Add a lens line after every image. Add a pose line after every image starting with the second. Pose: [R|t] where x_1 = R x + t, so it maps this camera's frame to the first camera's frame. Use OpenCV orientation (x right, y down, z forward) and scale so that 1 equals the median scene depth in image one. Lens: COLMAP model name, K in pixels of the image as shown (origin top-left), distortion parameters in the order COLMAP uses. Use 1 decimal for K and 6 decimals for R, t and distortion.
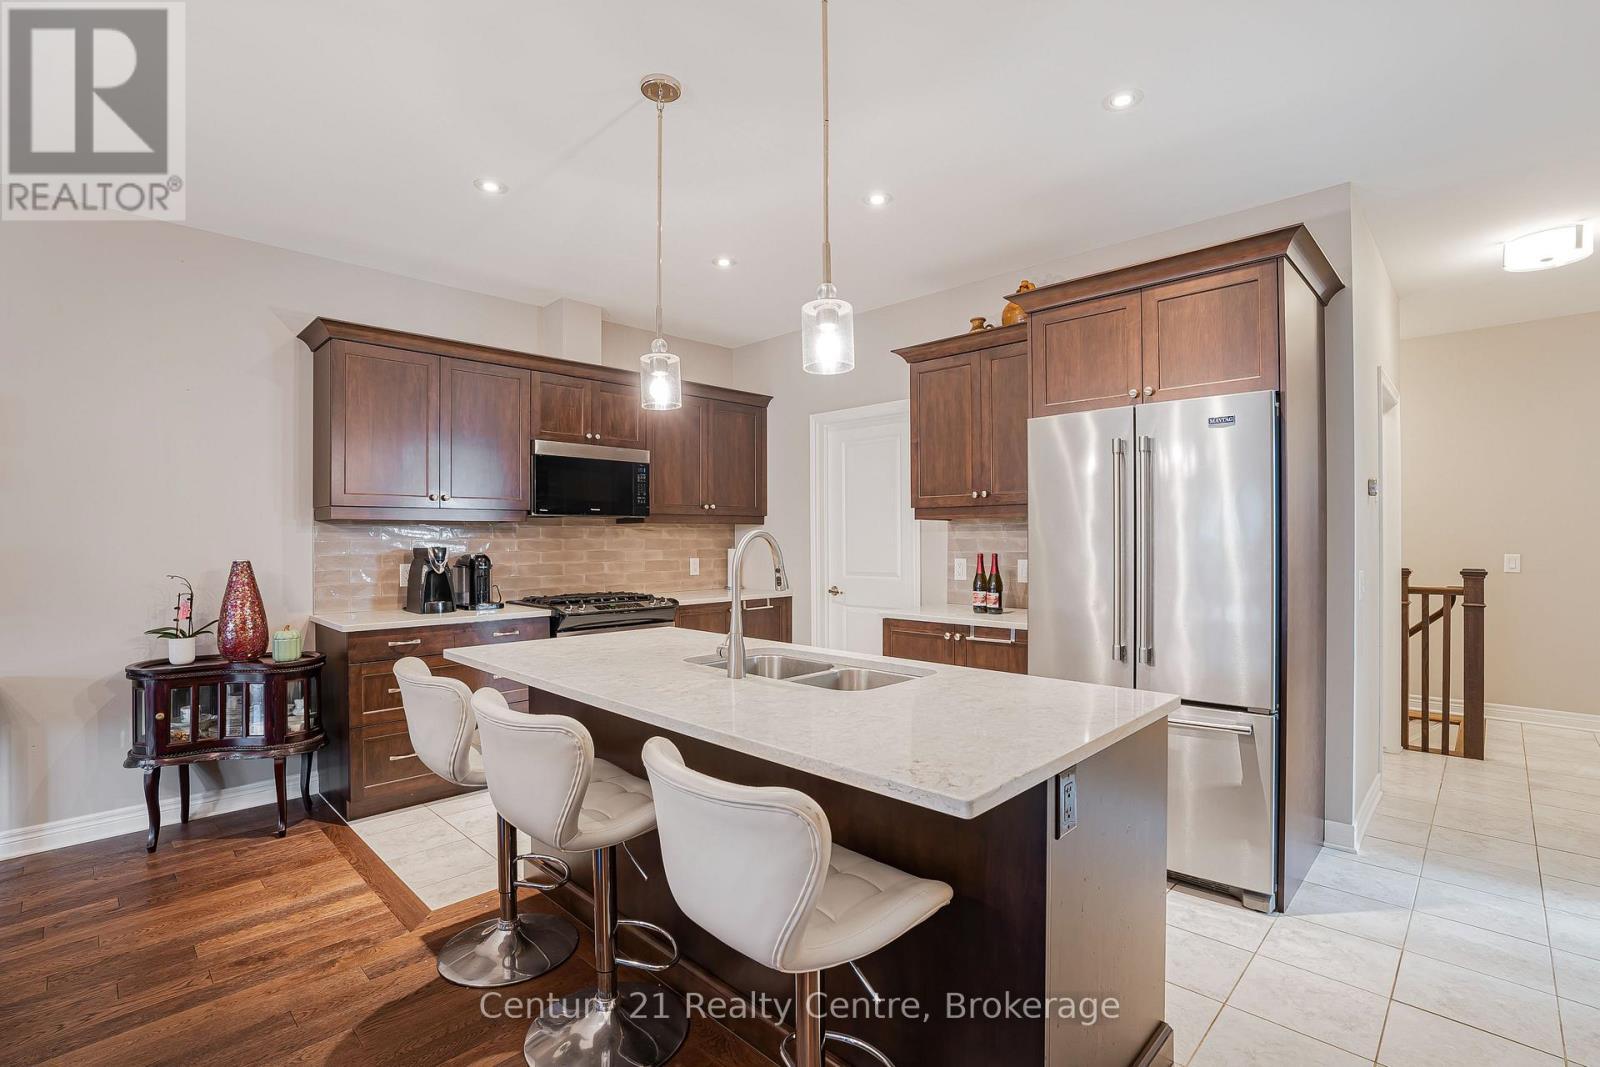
lens RADIAL K [[731.0, 0, 825.9], [0, 731.0, 540.7], [0, 0, 1]] dist [-0.054273, 0.013507]
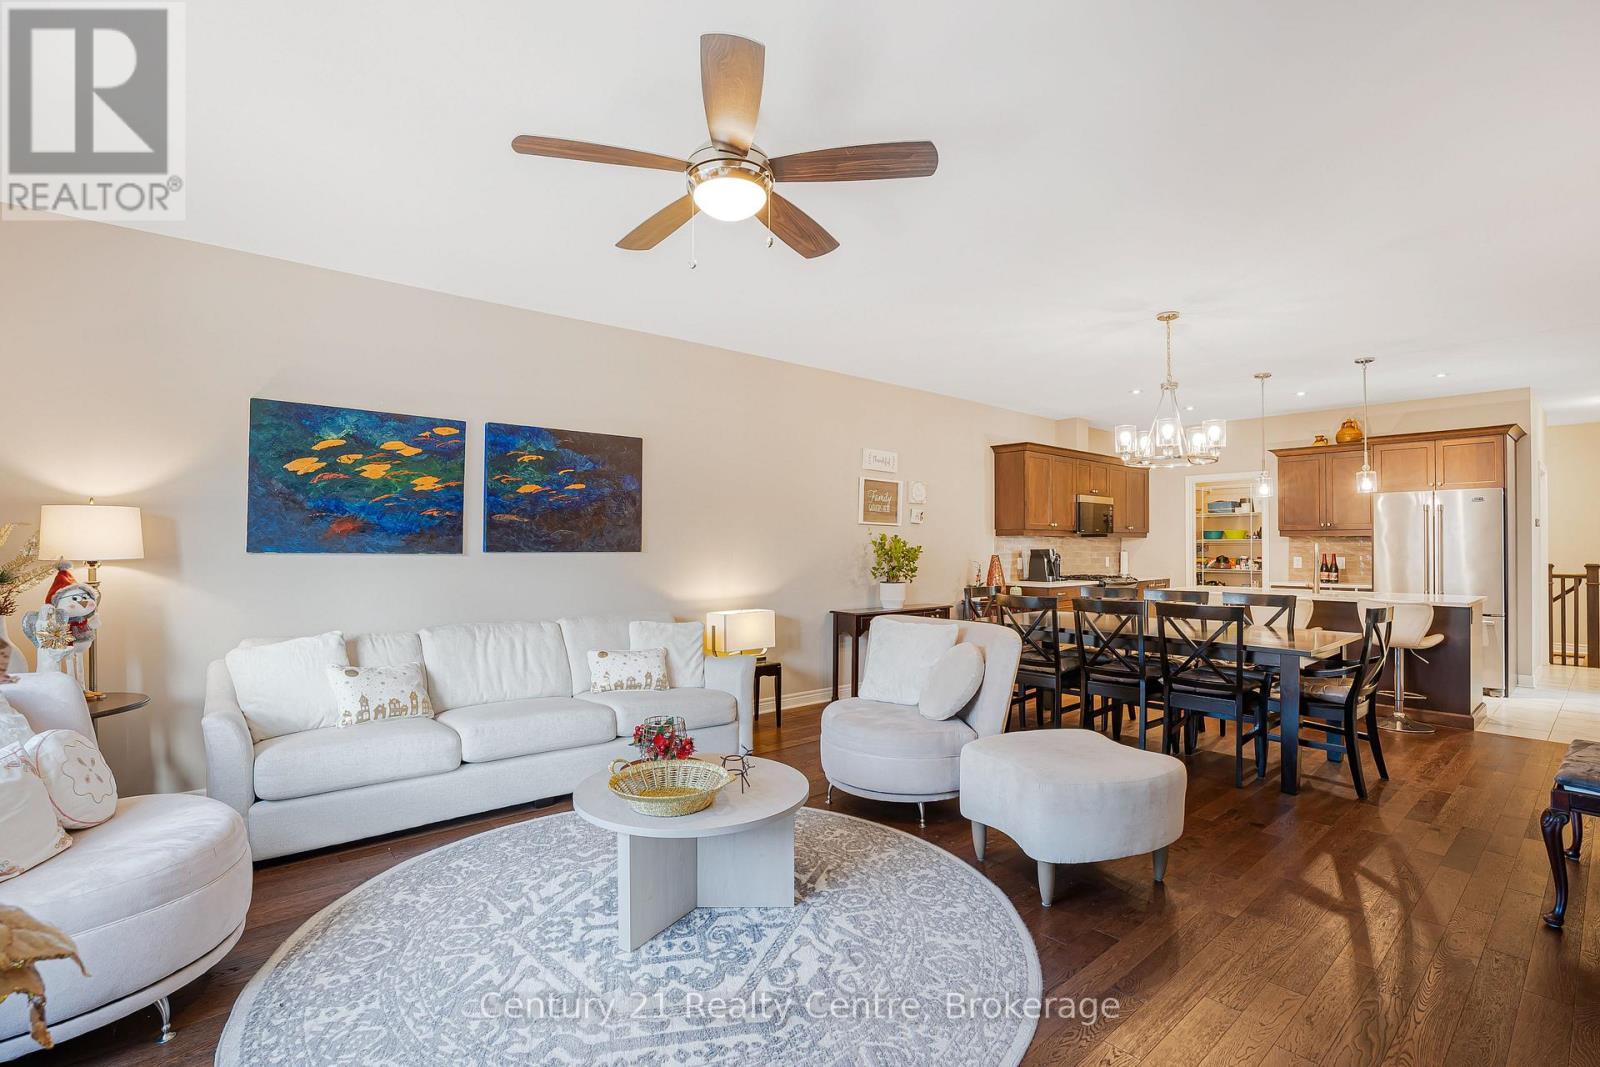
lens RADIAL K [[731.0, 0, 815.3], [0, 731.0, 532.8], [0, 0, 1]] dist [-0.054273, 0.013507]
pose [[0.994546, 0.003273, -0.104243, -0.883002], [-0.005511, 0.999760, -0.021191, 0.008522], [0.104149, 0.021649, 0.994326, -0.993660]]
